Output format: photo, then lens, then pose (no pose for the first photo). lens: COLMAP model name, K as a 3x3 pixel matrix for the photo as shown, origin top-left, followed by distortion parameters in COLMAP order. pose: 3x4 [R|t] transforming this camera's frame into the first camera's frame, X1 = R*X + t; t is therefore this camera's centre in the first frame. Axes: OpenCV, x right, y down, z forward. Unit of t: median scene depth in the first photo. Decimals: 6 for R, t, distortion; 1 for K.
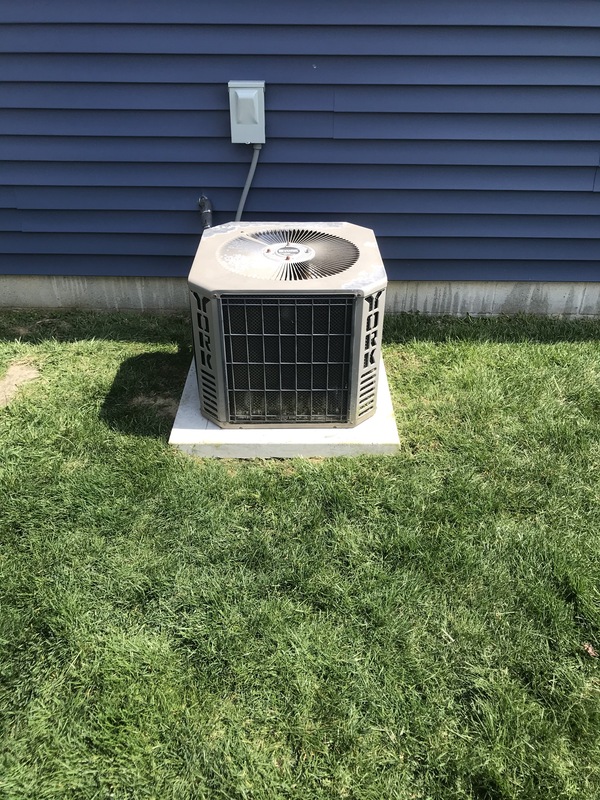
lens RADIAL K [[665.1, 0, 300.7], [0, 665.1, 392.2], [0, 0, 1]] dist [0.006148, -0.034840]
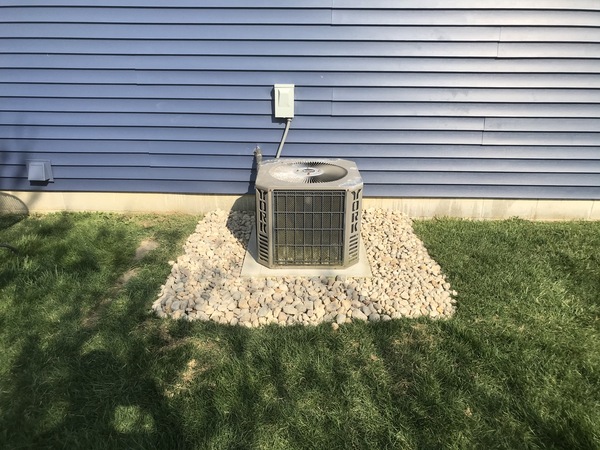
lens RADIAL K [[498.8, 0, 300.3], [0, 498.8, 229.8], [0, 0, 1]] dist [0.006148, -0.034840]
pose [[0.999969, 0.002349, -0.007555, -0.030580], [-0.003604, 0.985329, -0.170628, 0.179310], [0.007043, 0.170650, 0.985307, -0.314243]]
